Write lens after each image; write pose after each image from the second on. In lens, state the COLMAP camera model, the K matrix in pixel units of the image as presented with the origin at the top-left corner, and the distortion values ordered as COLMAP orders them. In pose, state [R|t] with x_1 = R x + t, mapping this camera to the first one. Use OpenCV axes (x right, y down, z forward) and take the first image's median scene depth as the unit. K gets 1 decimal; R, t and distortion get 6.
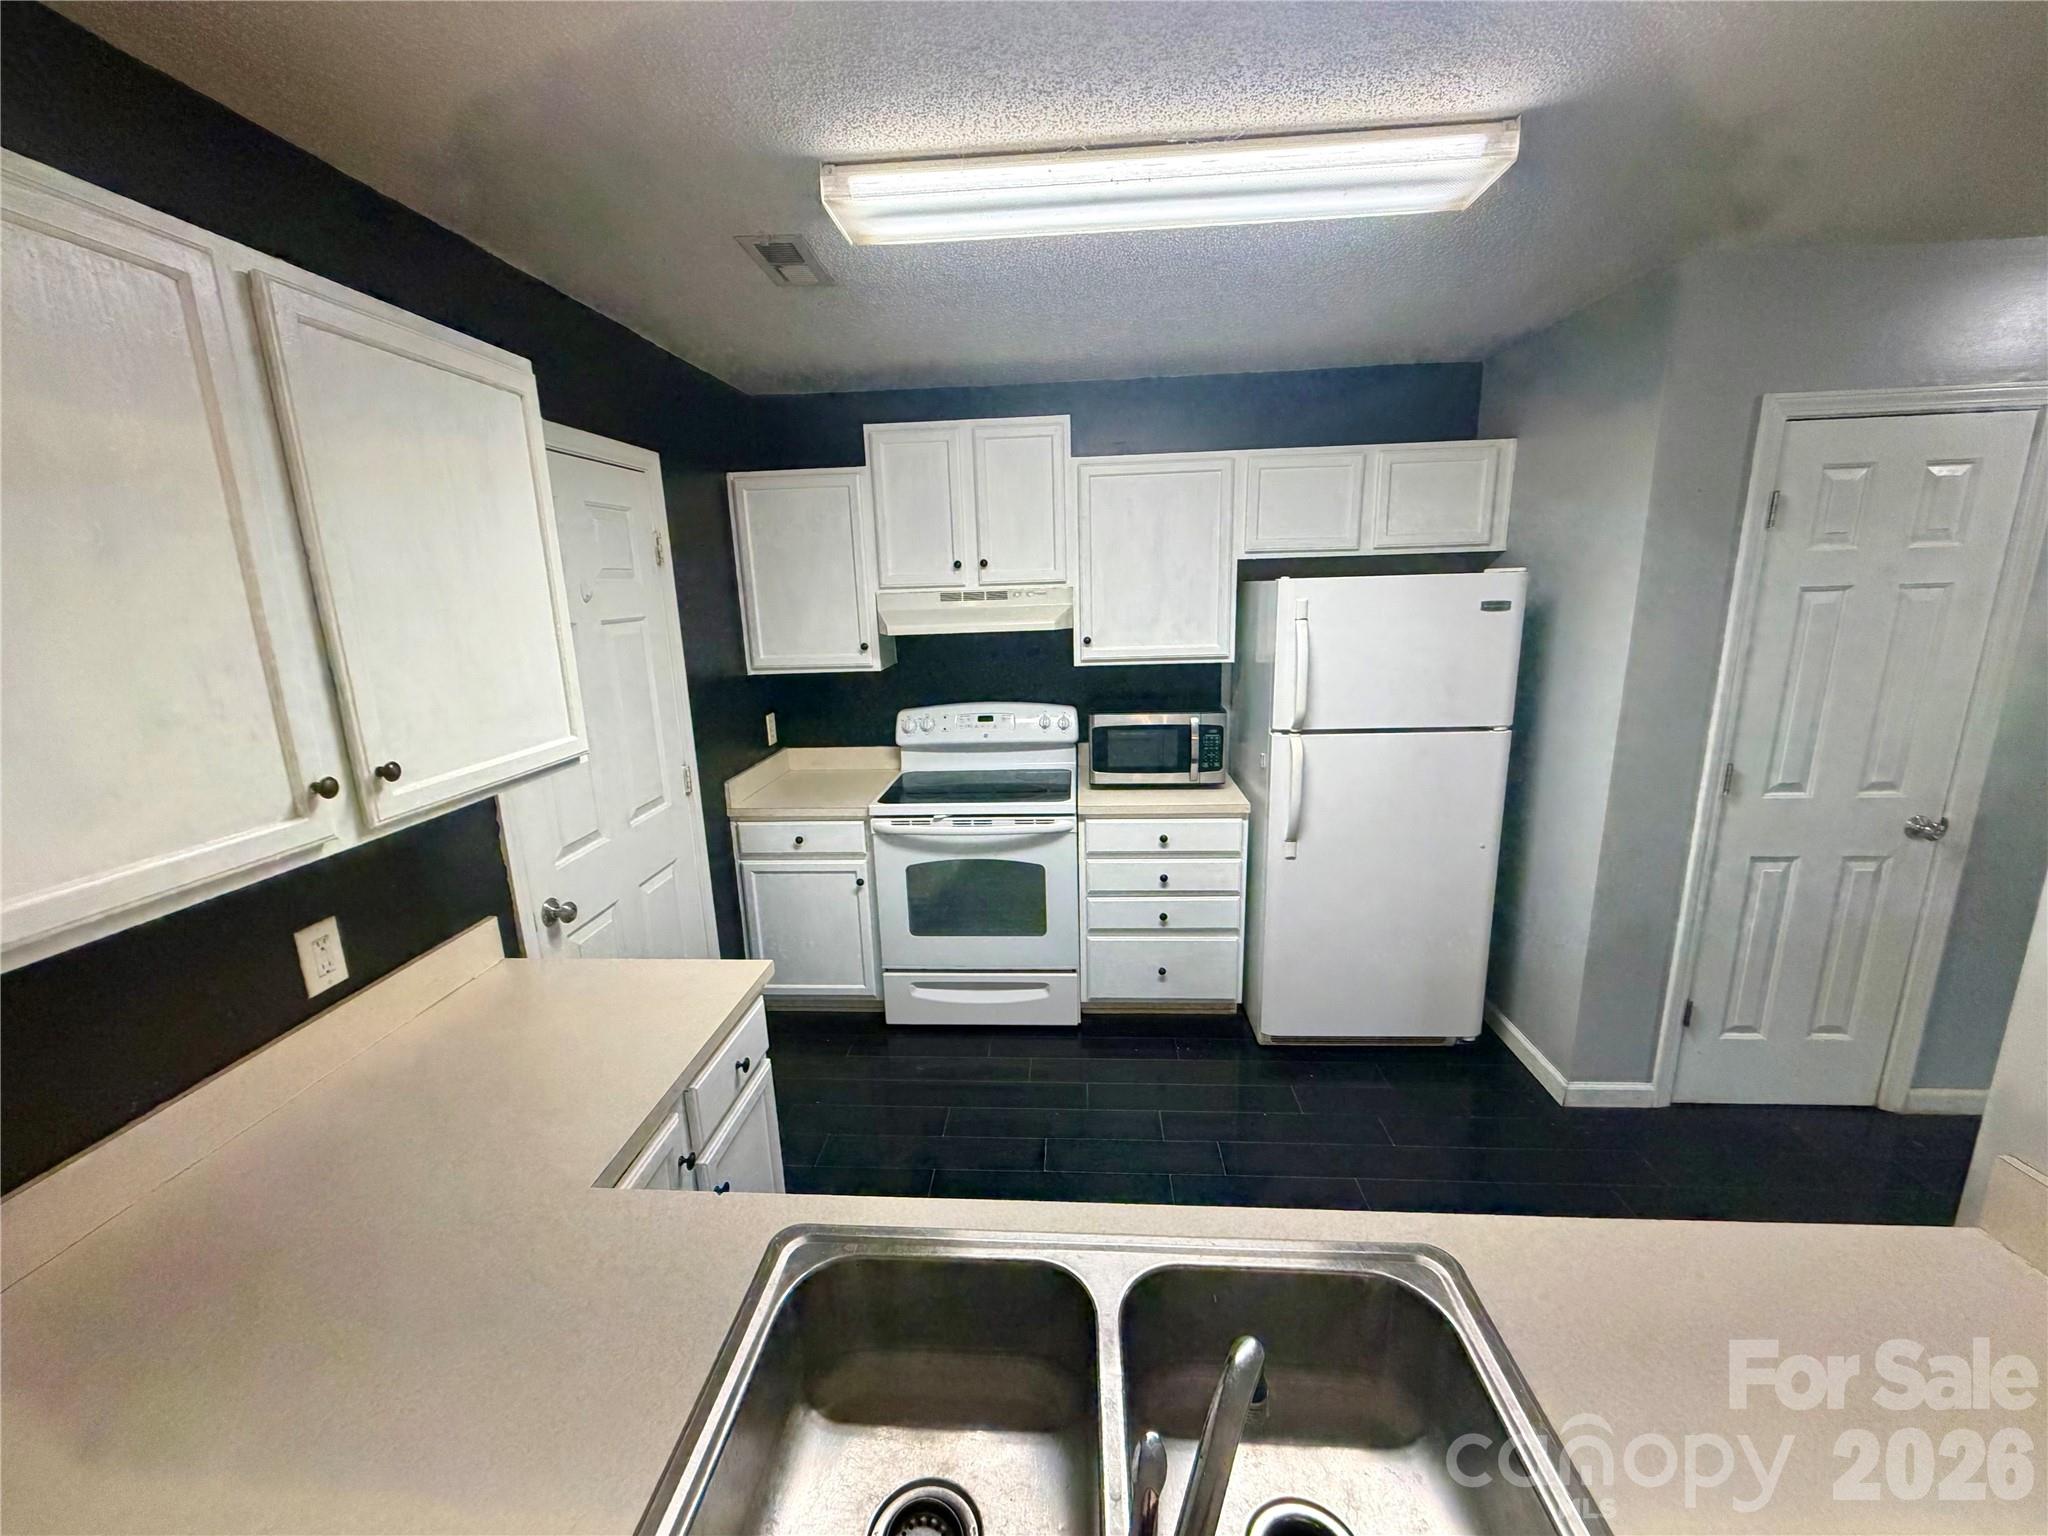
lens RADIAL K [[815.3, 0, 1025.0], [0, 815.3, 767.5], [0, 0, 1]] dist [-0.001382, 0.000062]
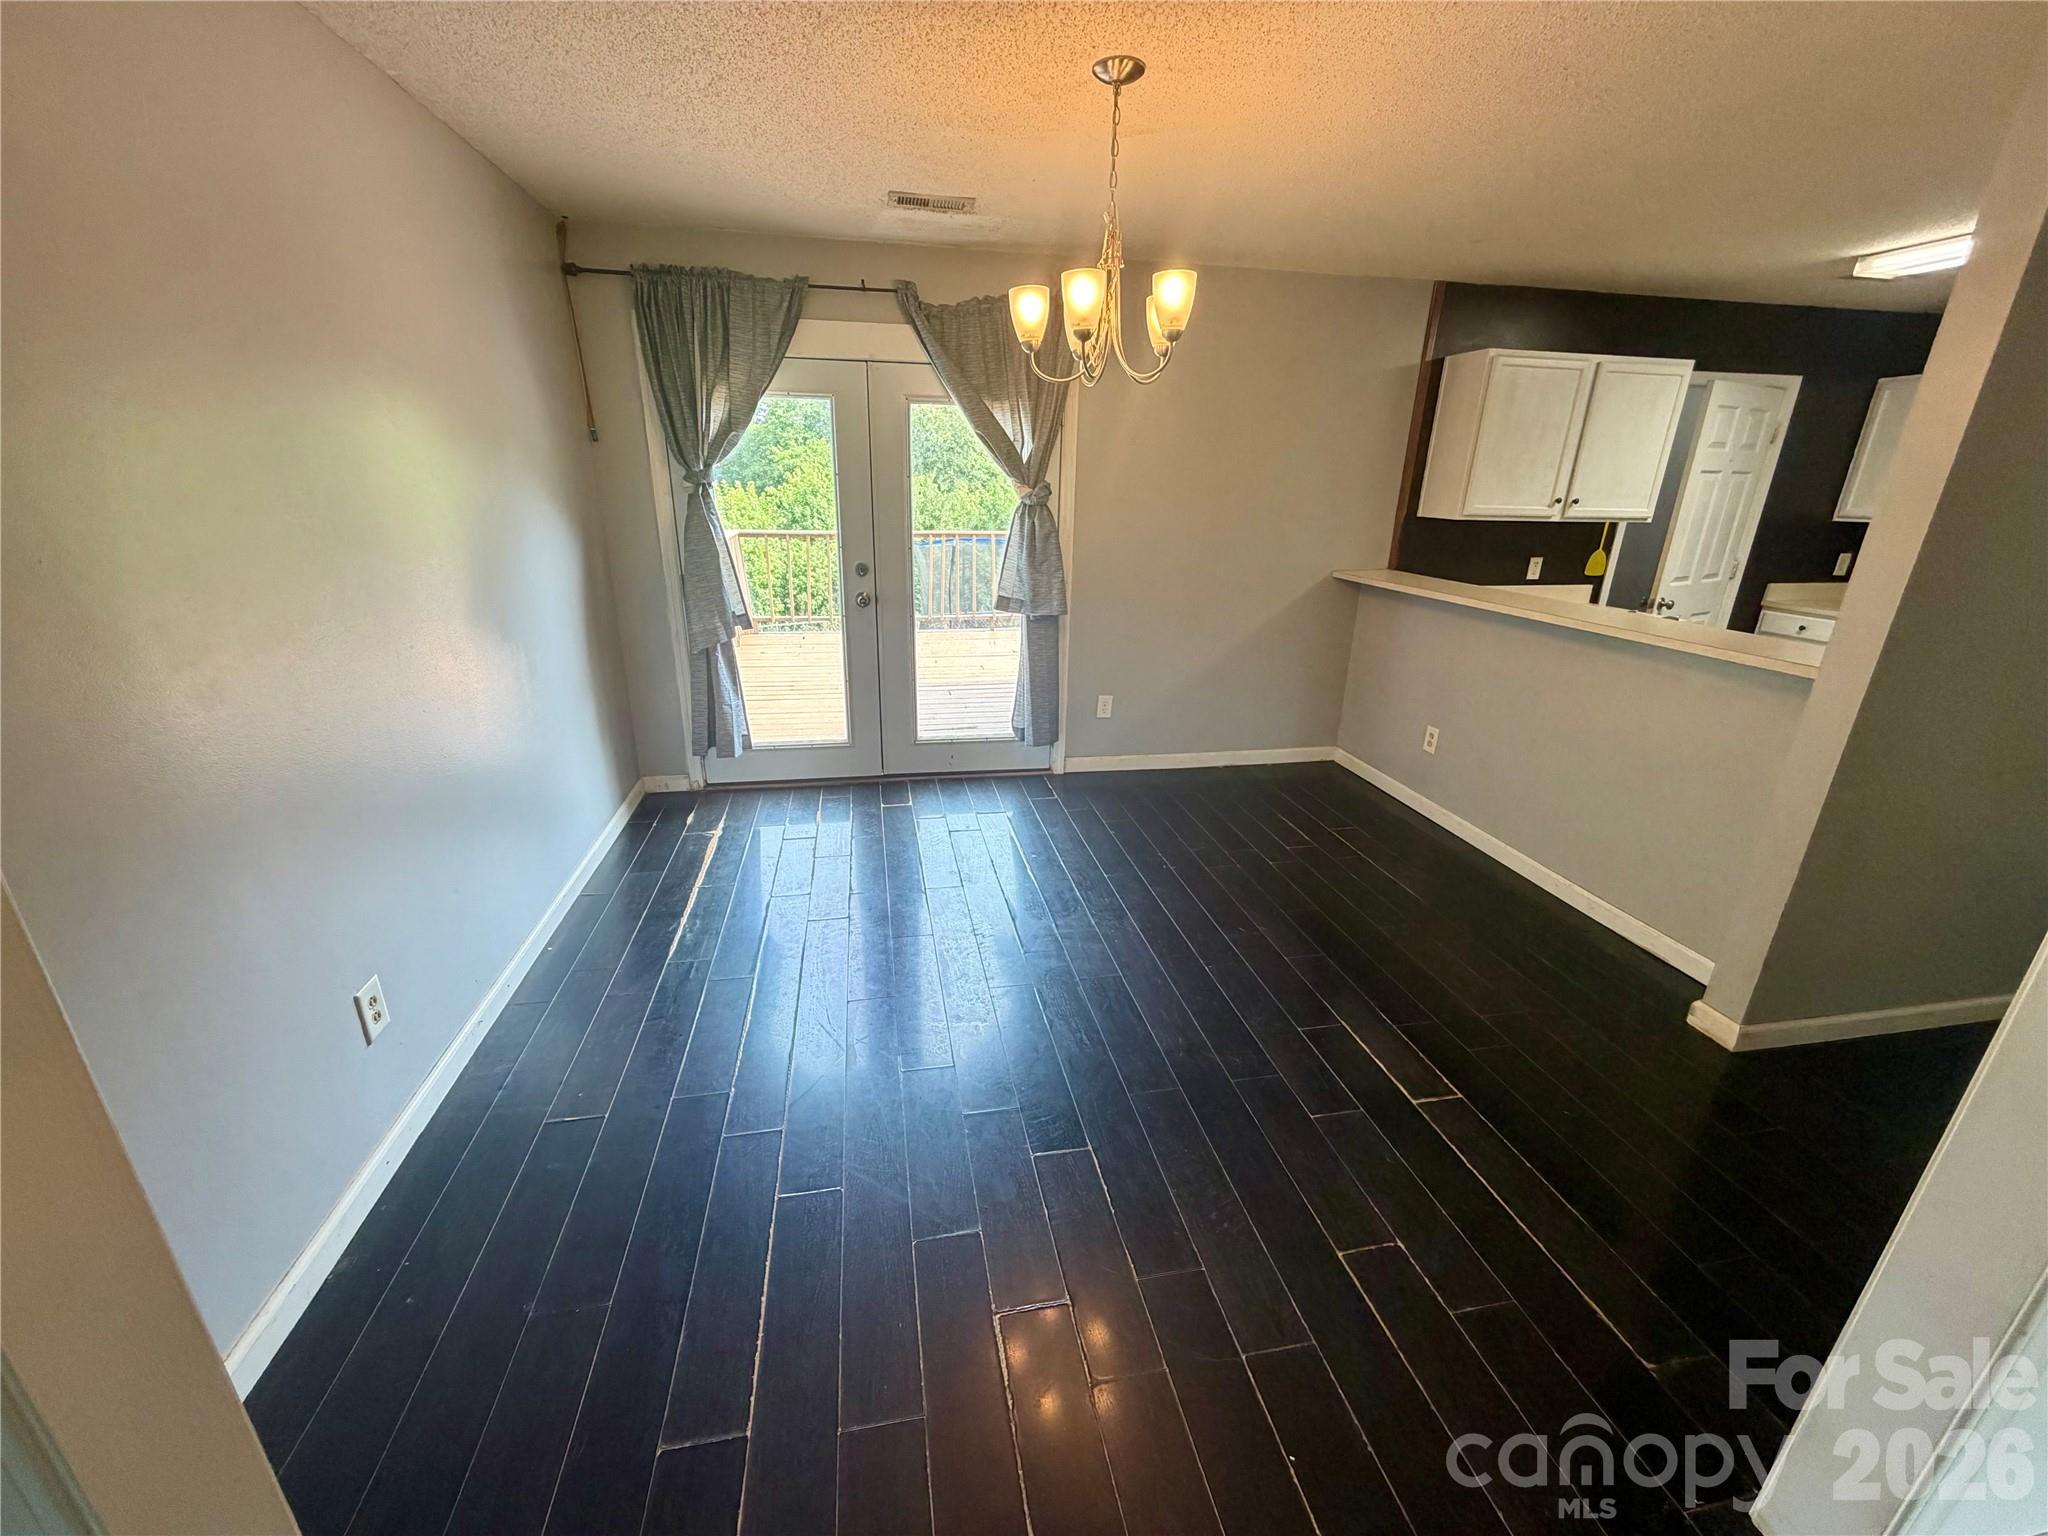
lens RADIAL K [[815.3, 0, 1018.3], [0, 815.3, 767.2], [0, 0, 1]] dist [-0.001382, 0.000062]
pose [[0.244936, 0.355412, -0.902047, 0.881261], [-0.237844, 0.923984, 0.299472, 0.232687], [0.939913, 0.141195, 0.310850, -0.875168]]
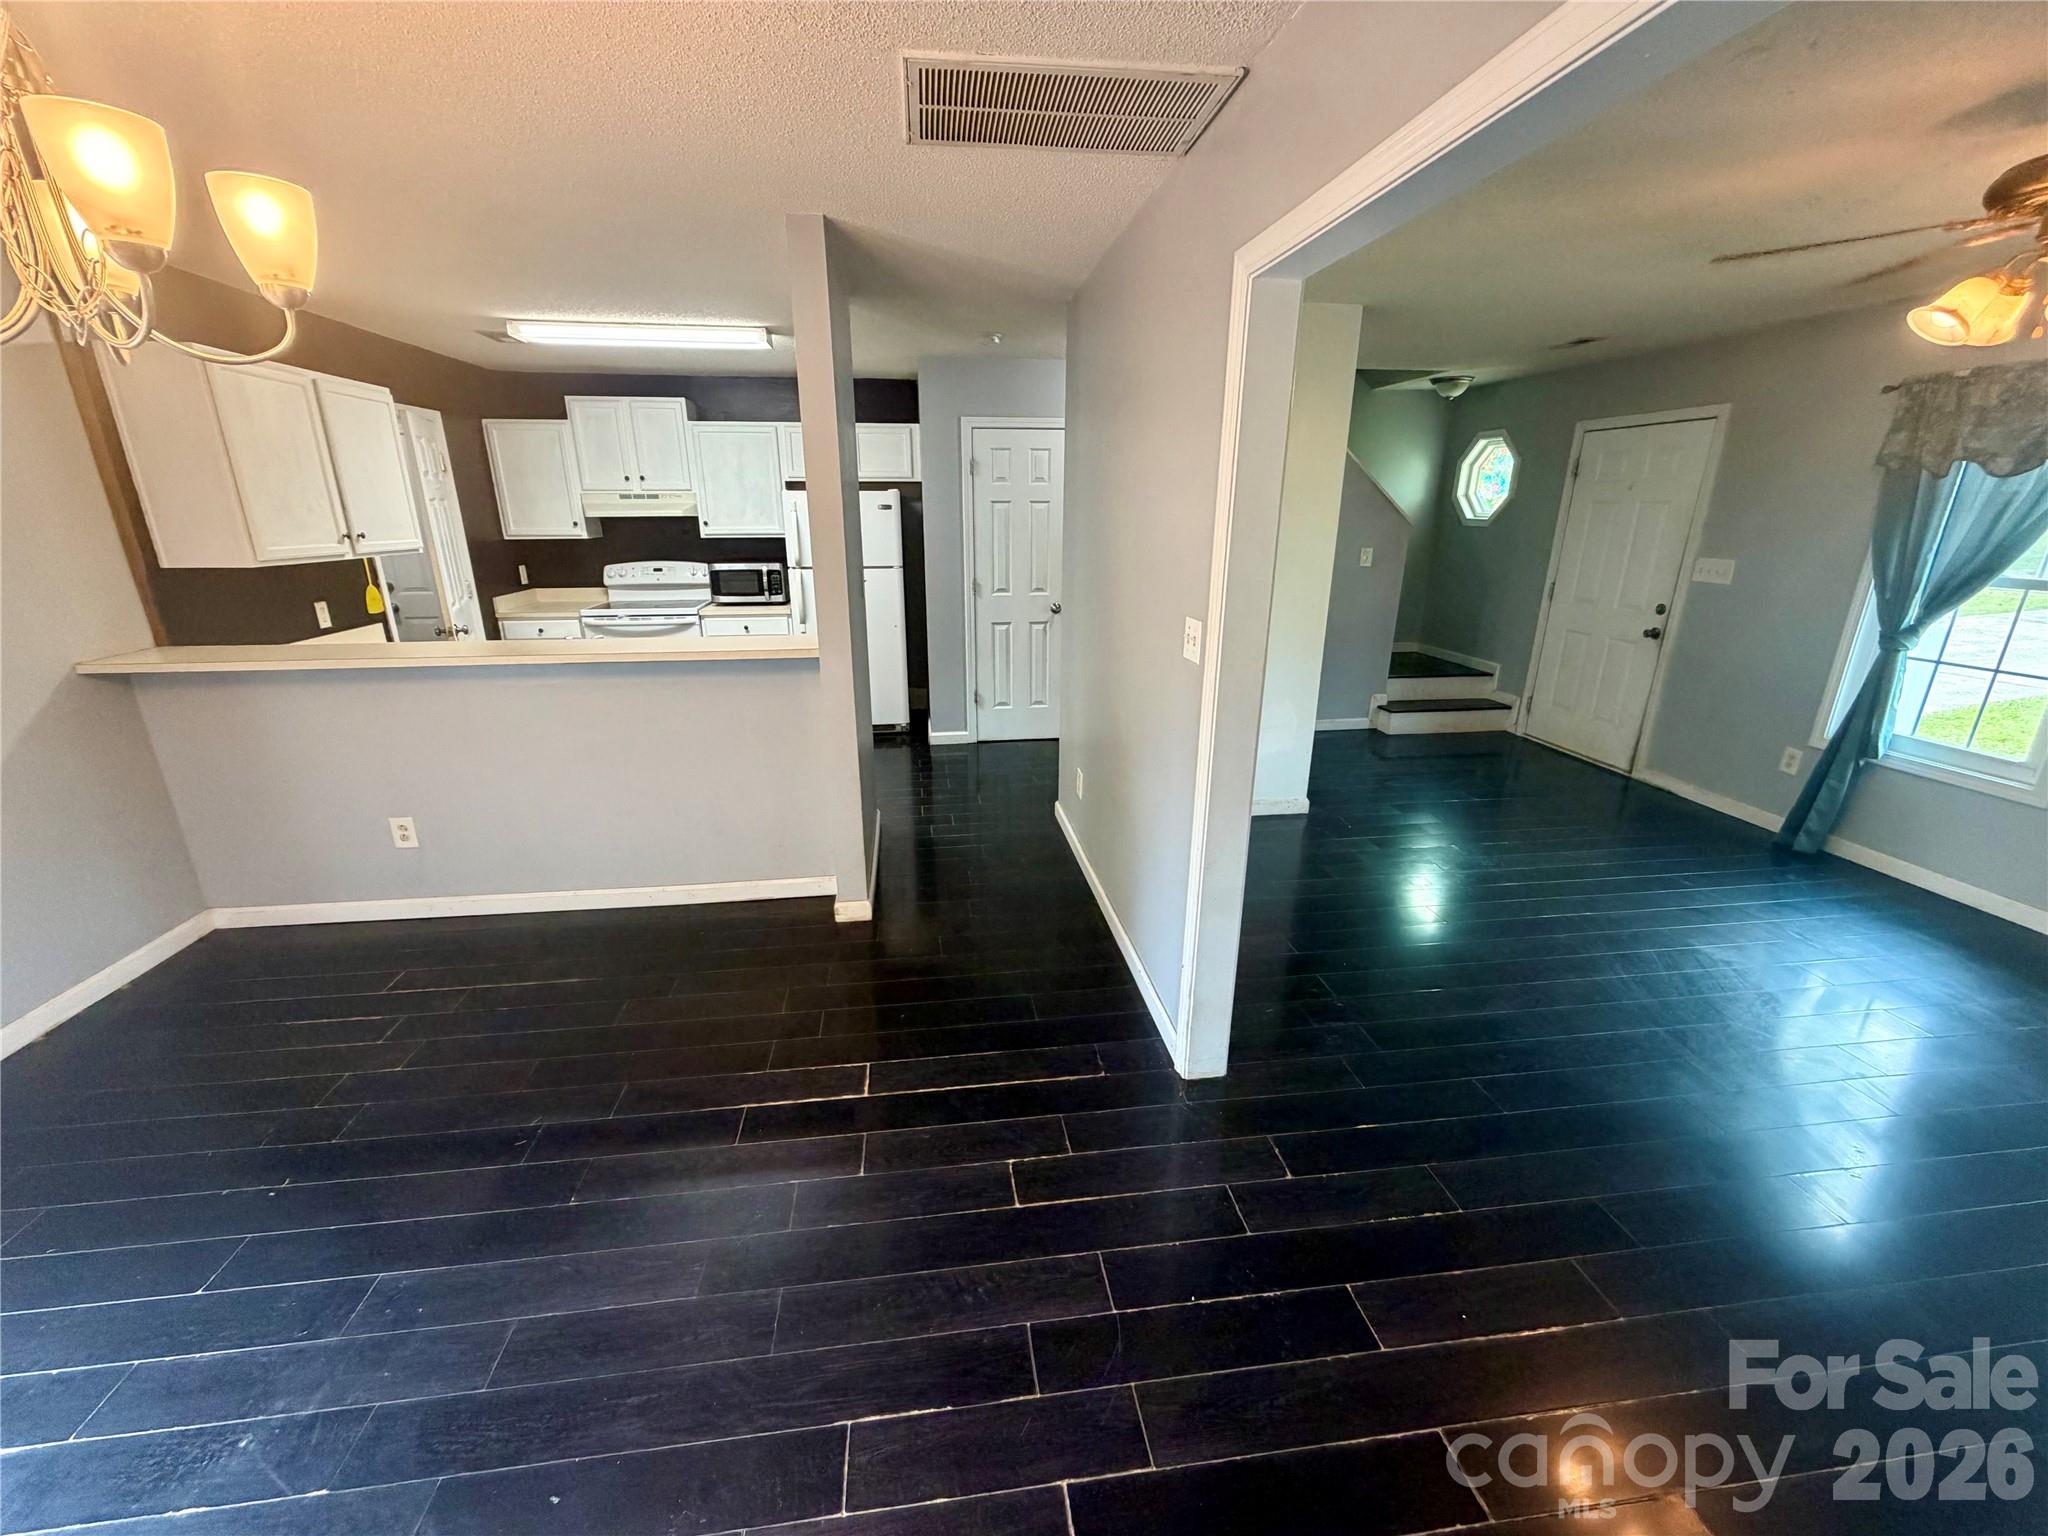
lens RADIAL K [[815.3, 0, 1021.8], [0, 815.3, 768.2], [0, 0, 1]] dist [-0.001382, 0.000062]
pose [[0.980270, -0.030844, 0.195242, 0.424342], [0.014259, 0.996212, 0.085786, 0.263230], [-0.197149, -0.081310, 0.976996, -1.045442]]
